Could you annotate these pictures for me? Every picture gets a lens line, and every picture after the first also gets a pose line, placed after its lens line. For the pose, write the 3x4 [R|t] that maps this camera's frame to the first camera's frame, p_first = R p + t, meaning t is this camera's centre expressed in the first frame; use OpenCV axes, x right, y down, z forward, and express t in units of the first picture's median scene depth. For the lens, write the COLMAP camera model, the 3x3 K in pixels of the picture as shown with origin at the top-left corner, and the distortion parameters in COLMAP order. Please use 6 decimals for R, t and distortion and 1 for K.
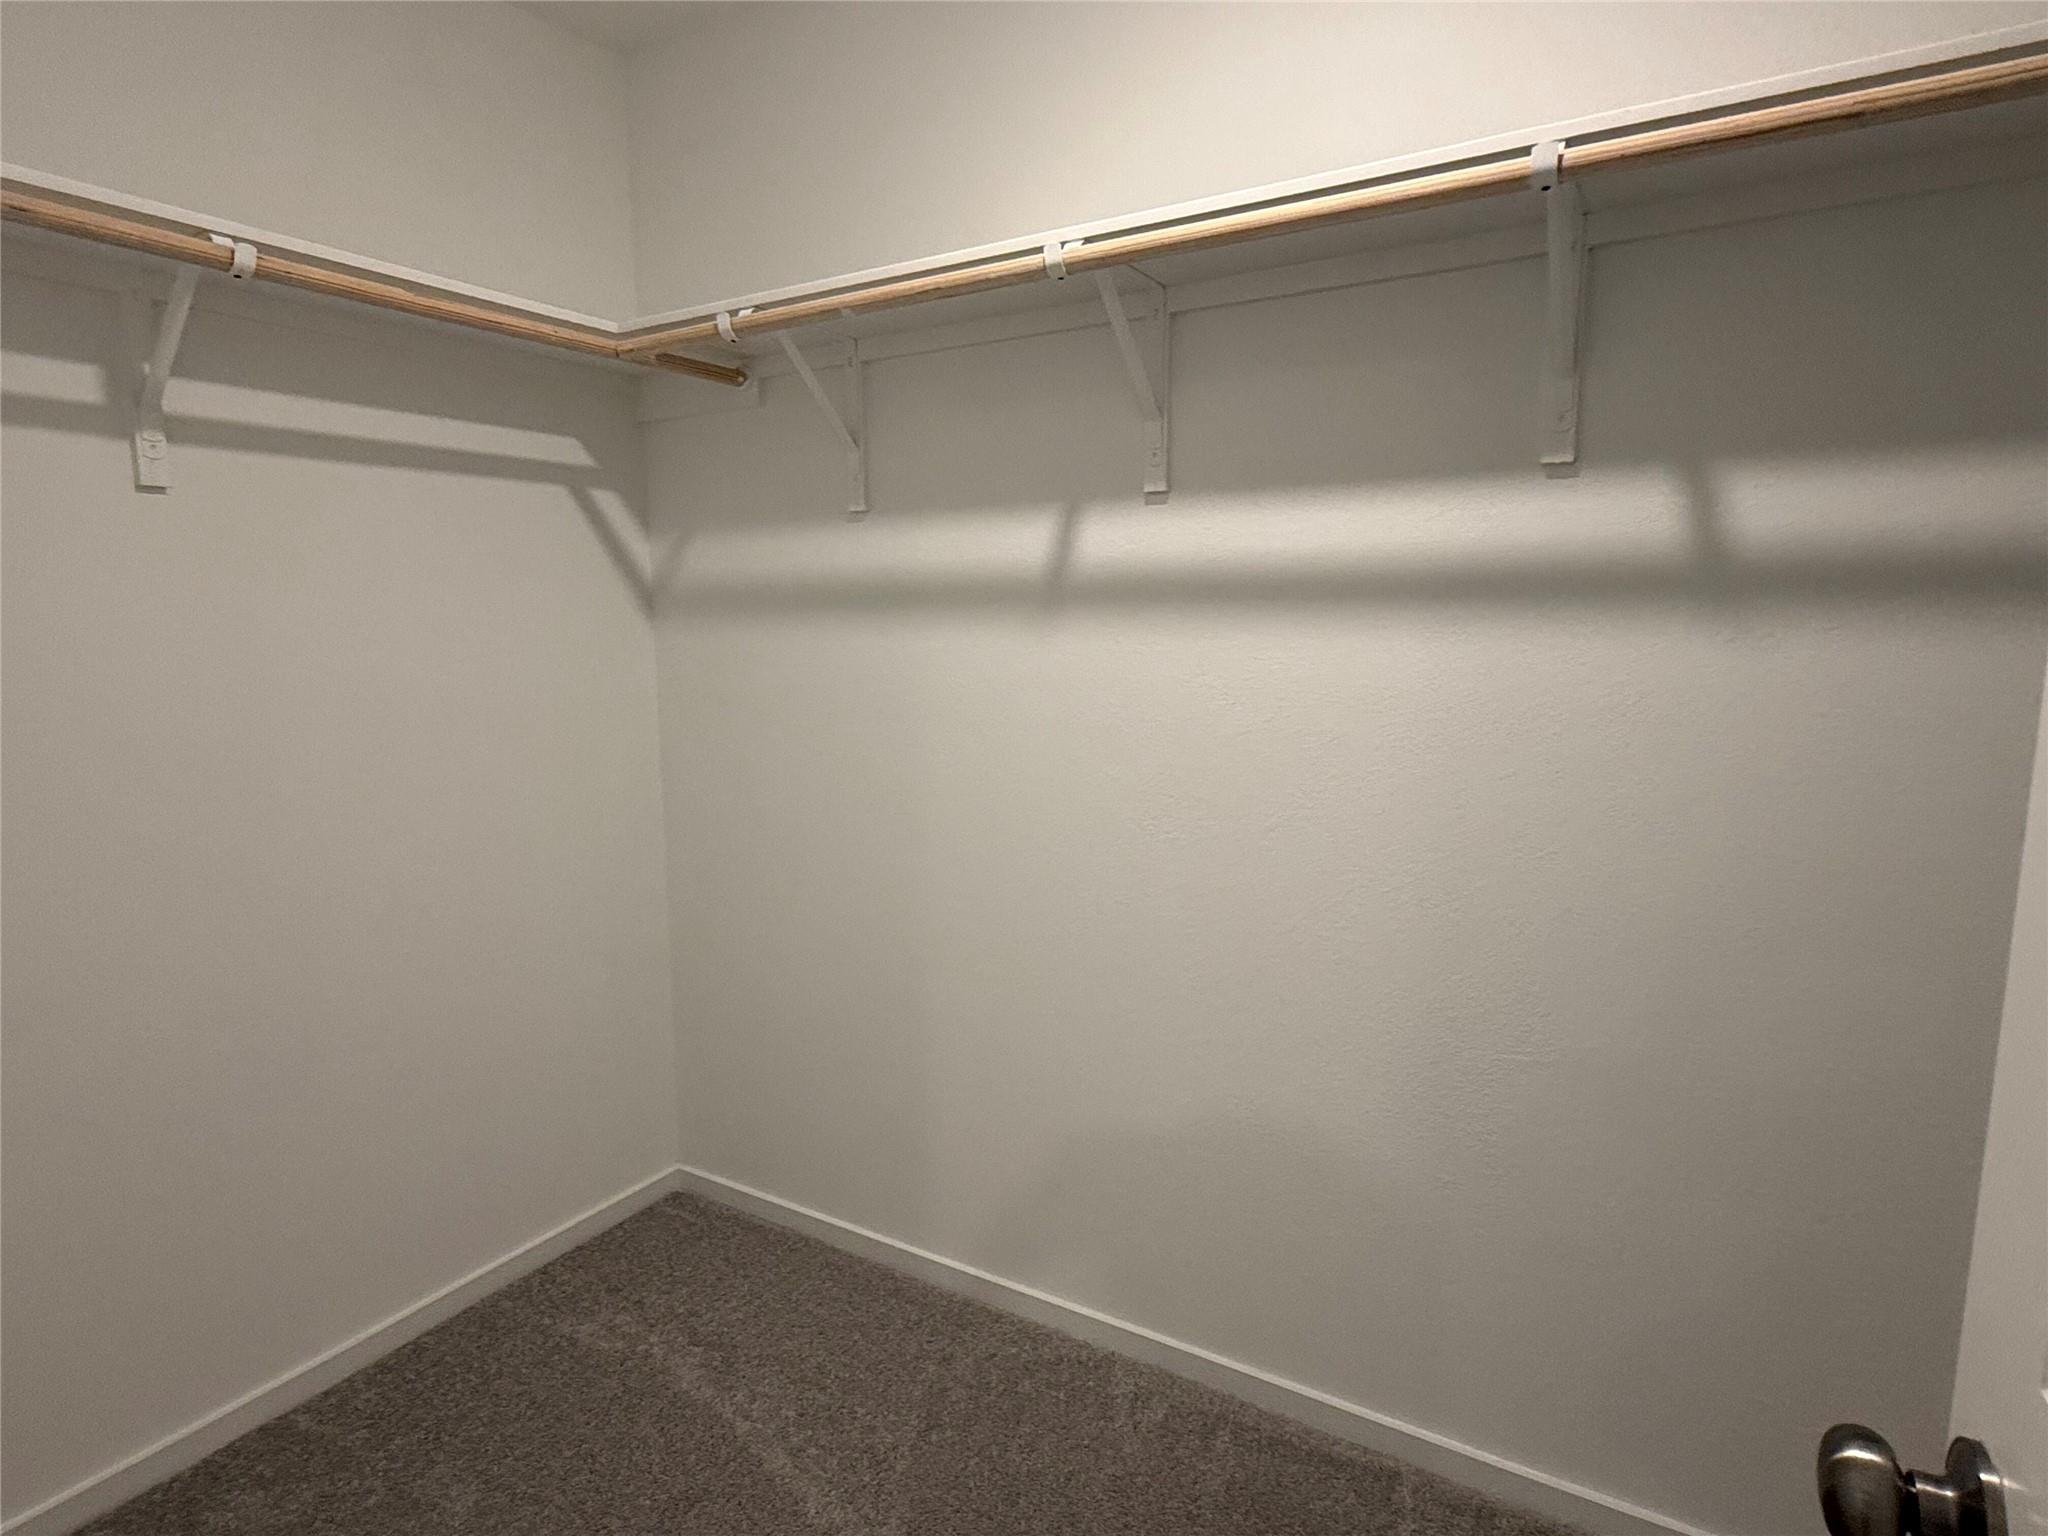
lens RADIAL K [[1124.8, 0, 1023.6], [0, 1124.8, 763.8], [0, 0, 1]] dist [-0.002435, -0.000163]
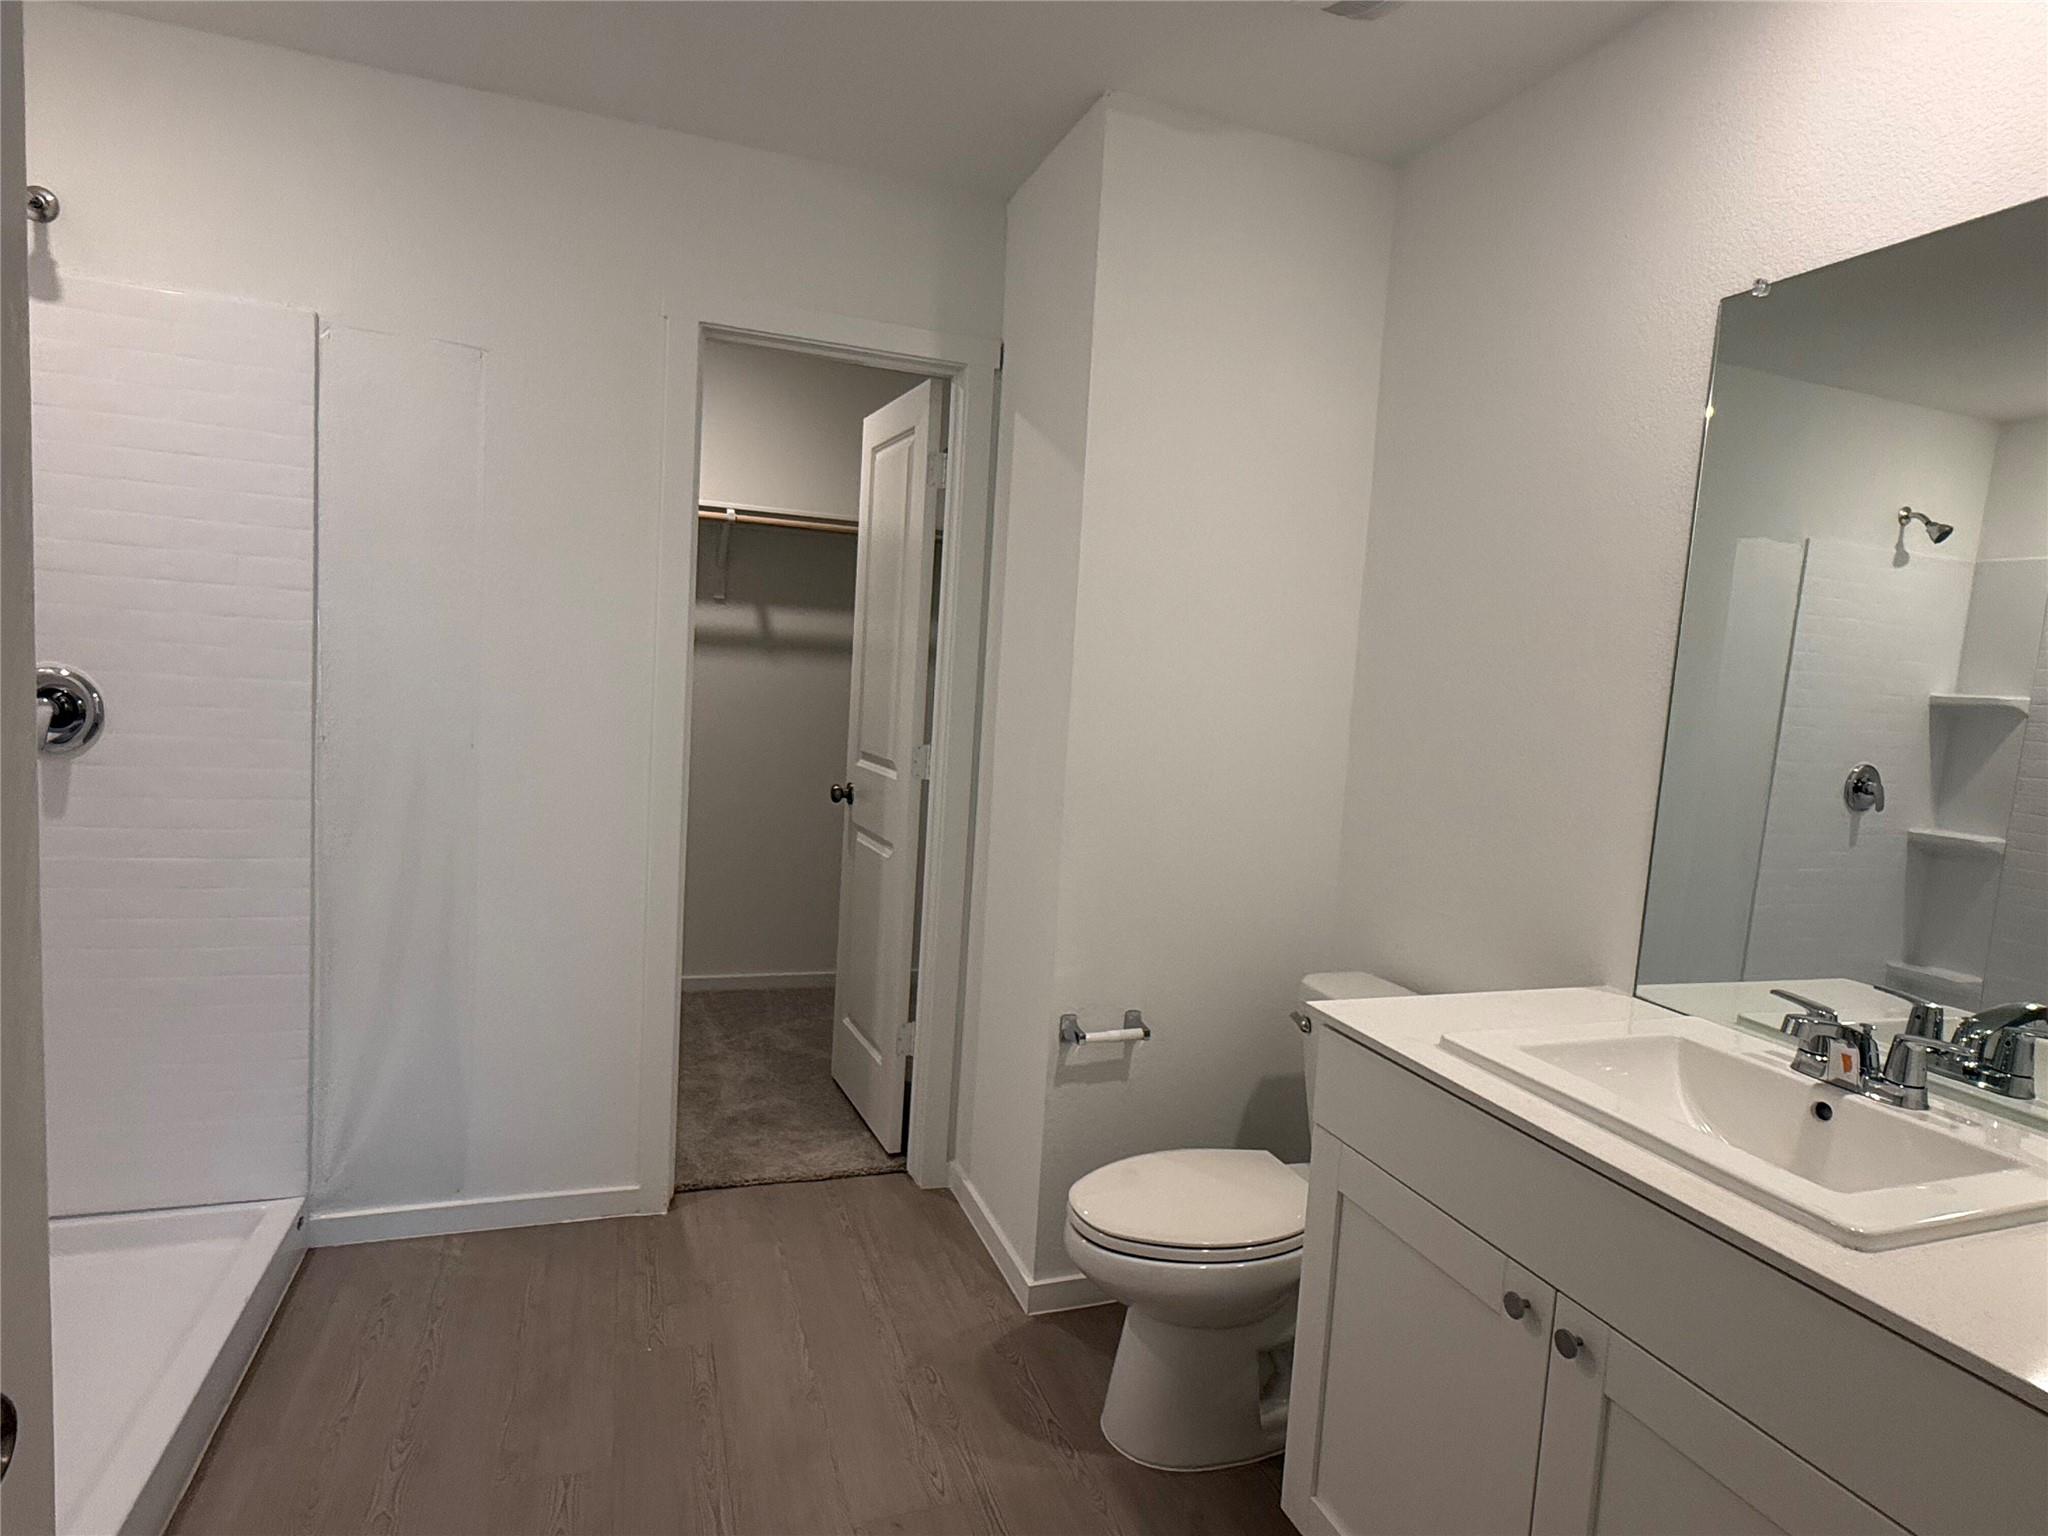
lens RADIAL K [[1124.8, 0, 1023.1], [0, 1124.8, 770.9], [0, 0, 1]] dist [-0.002435, -0.000163]
pose [[0.627525, -0.028804, 0.778064, -1.333780], [0.052229, 0.998622, -0.005155, 0.235148], [-0.776843, 0.043872, 0.628164, -1.439818]]
